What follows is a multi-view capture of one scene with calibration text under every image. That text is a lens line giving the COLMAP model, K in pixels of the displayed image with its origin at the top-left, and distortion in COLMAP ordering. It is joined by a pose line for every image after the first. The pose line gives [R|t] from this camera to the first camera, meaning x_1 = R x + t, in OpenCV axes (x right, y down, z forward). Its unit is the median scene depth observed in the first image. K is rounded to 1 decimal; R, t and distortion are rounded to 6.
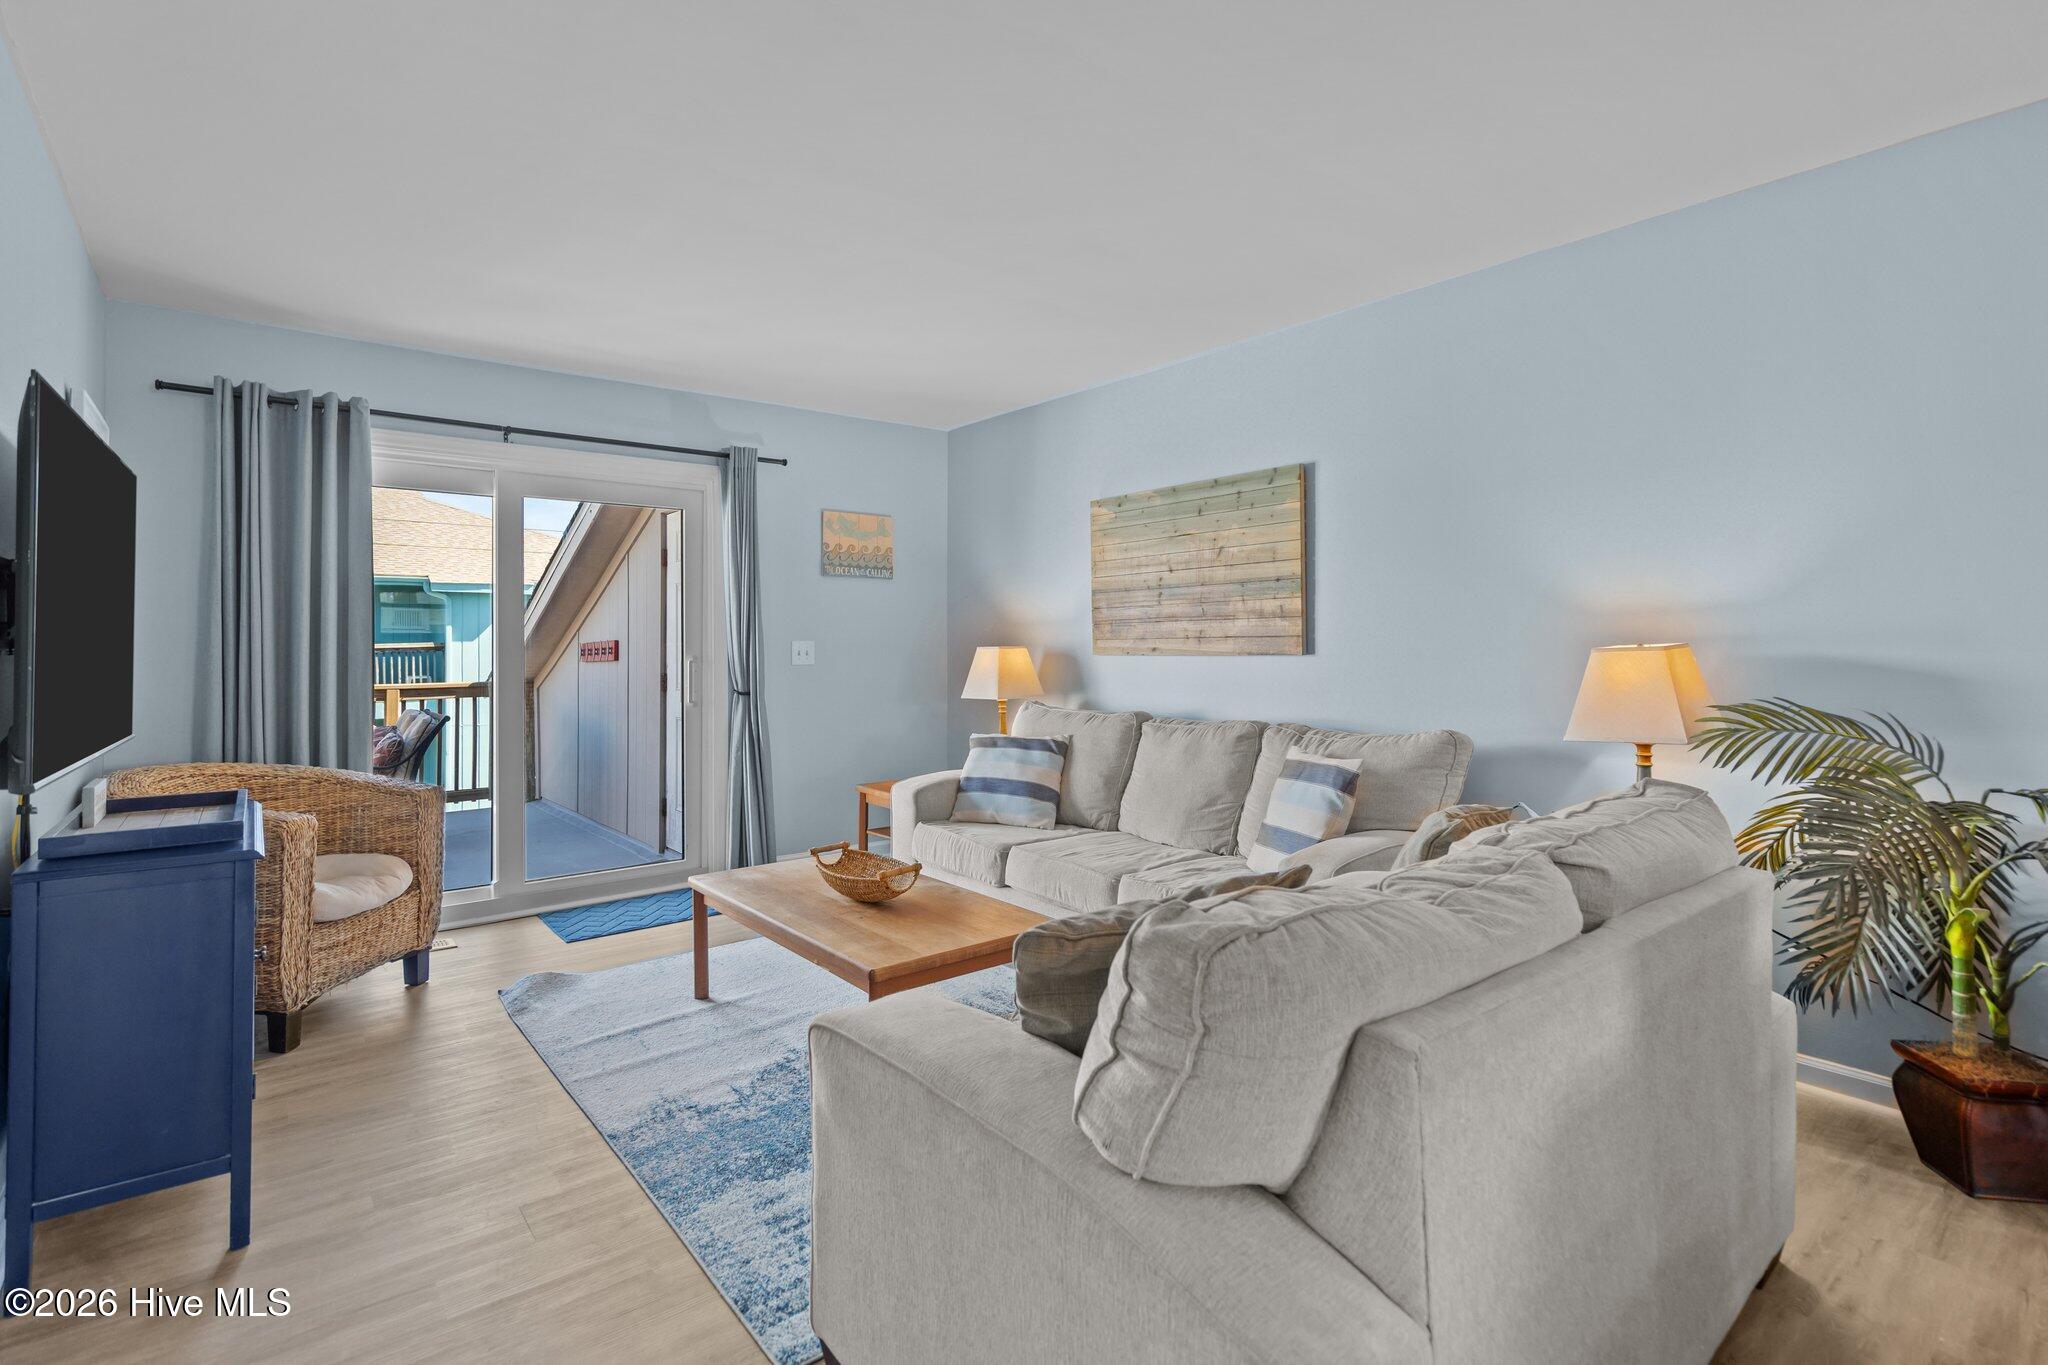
lens RADIAL K [[962.0, 0, 1015.0], [0, 962.0, 649.8], [0, 0, 1]] dist [0.004467, 0.001363]
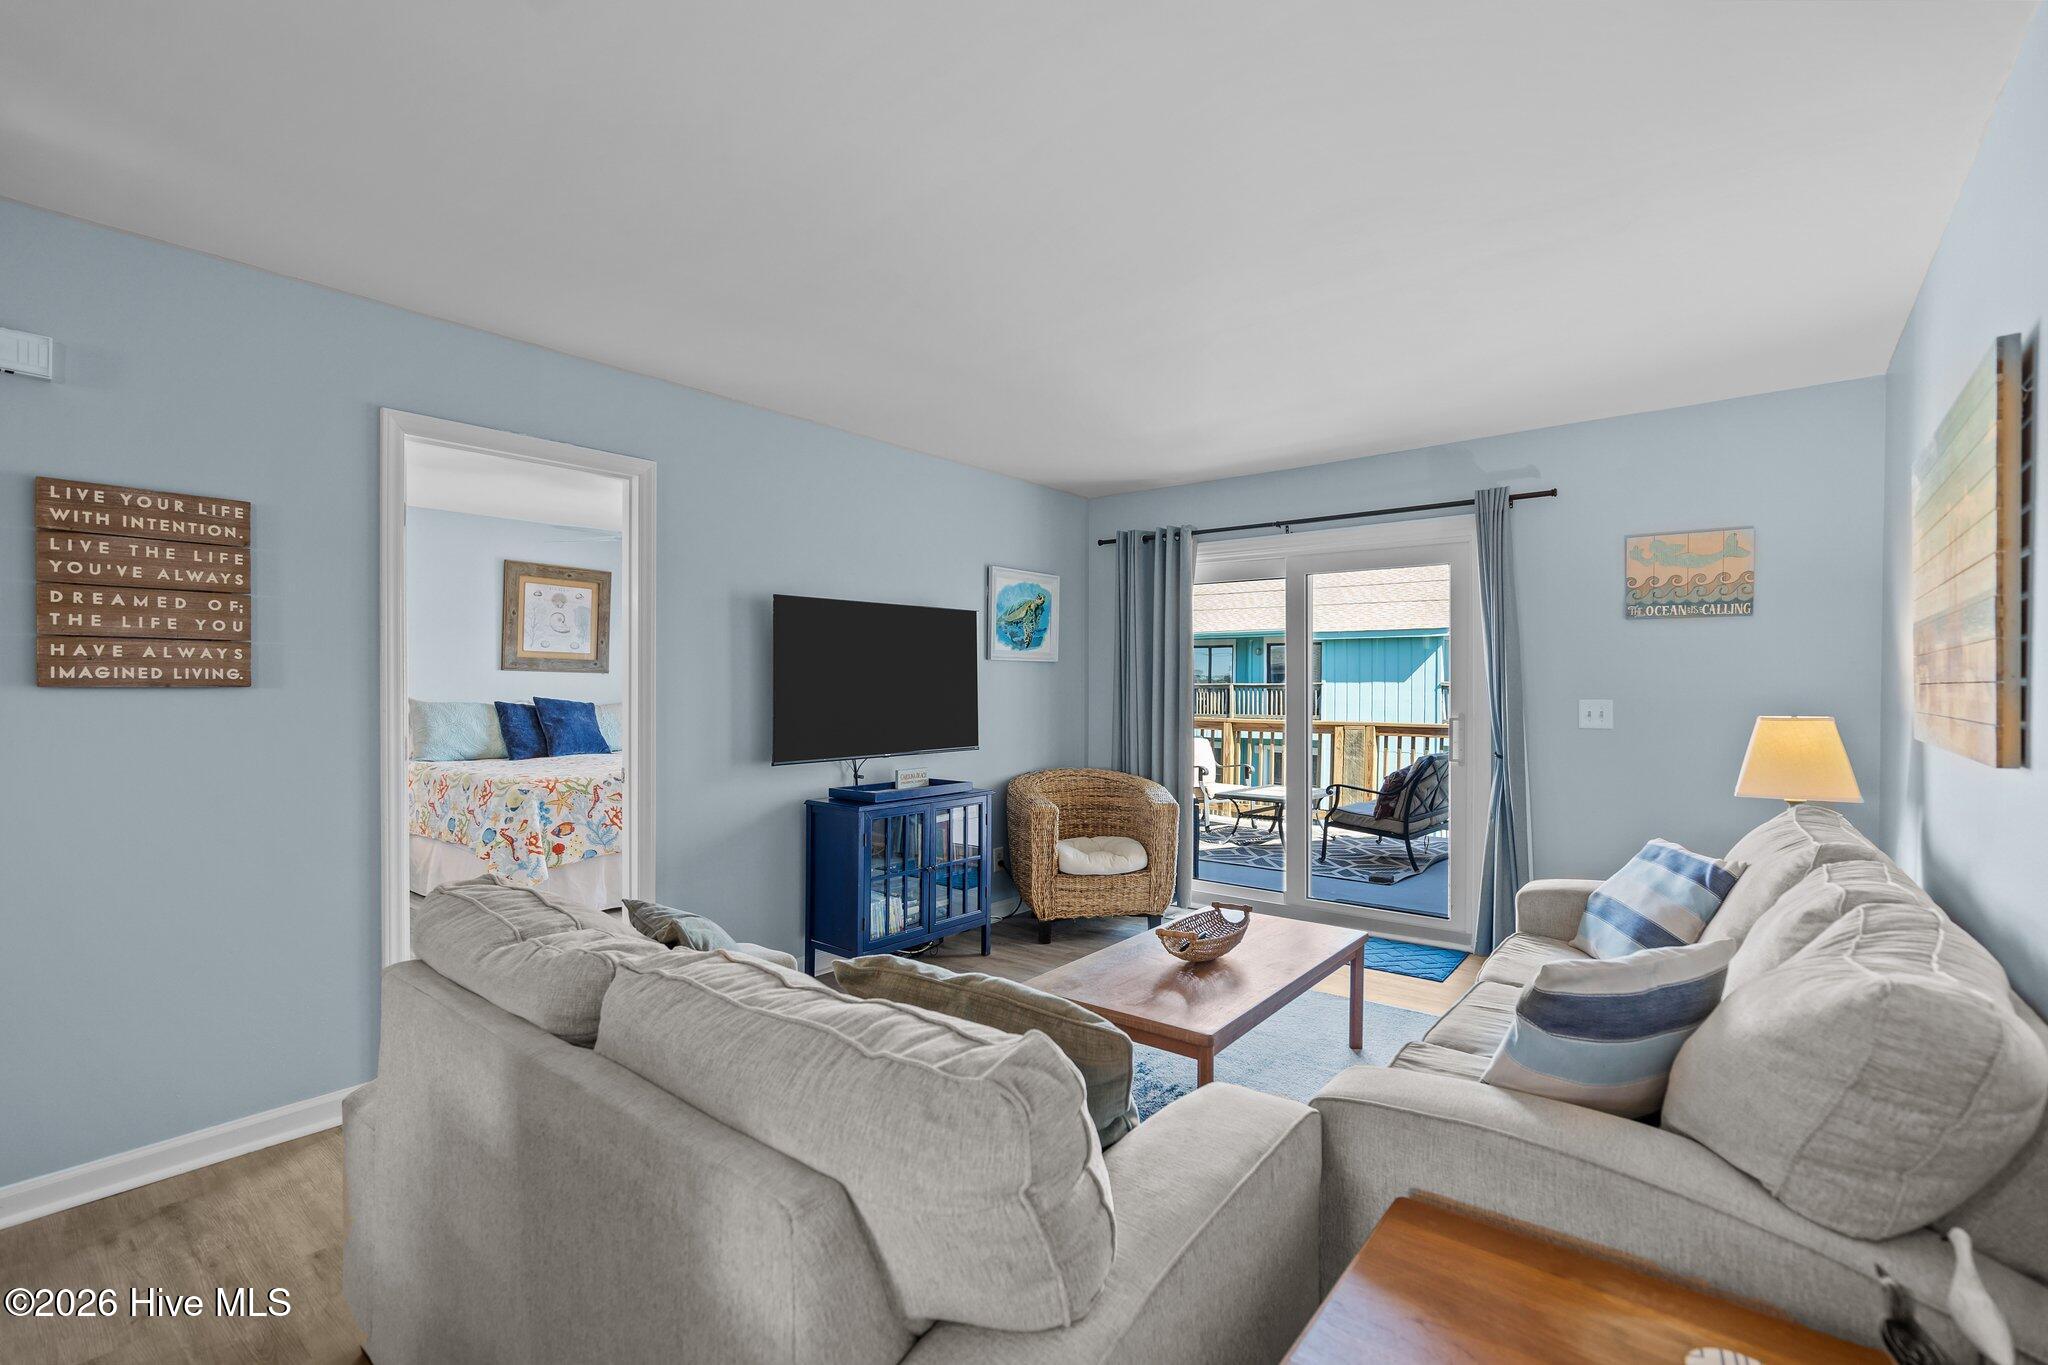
lens RADIAL K [[930.4, 0, 1015.6], [0, 930.4, 692.2], [0, 0, 1]] dist [-0.002753, 0.000414]
pose [[0.222098, 0.017204, -0.974873, 0.545078], [-0.004443, 0.999852, 0.016633, -0.032455], [0.975014, 0.000638, 0.222141, 0.402812]]
